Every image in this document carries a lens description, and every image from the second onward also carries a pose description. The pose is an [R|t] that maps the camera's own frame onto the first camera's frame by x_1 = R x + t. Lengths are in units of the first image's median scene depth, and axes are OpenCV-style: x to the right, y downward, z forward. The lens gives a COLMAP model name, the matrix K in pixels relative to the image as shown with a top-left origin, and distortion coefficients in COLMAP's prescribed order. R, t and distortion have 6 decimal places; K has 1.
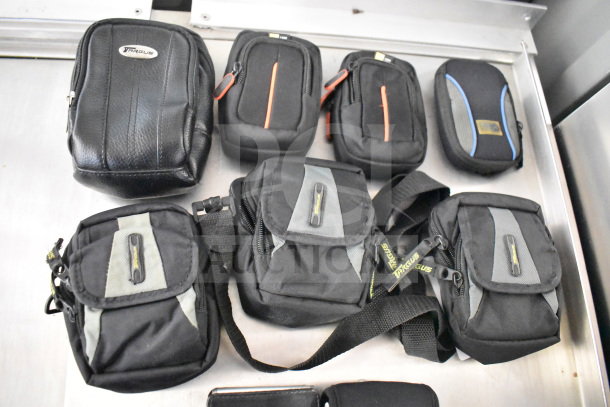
lens RADIAL K [[465.8, 0, 305.0], [0, 465.8, 203.5], [0, 0, 1]] dist [-0.068473, 0.000175]
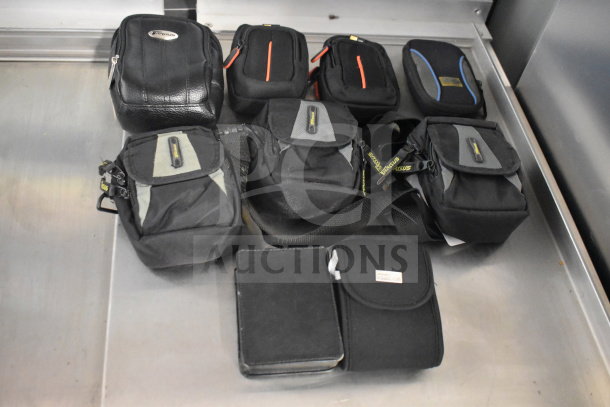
lens RADIAL K [[638.6, 0, 305.0], [0, 638.6, 203.5], [0, 0, 1]] dist [-0.010818, -0.006274]
pose [[0.996388, -0.080964, 0.025598, -0.051549], [0.084906, 0.945991, -0.312876, 0.689182], [0.001117, 0.313920, 0.949449, -0.531256]]
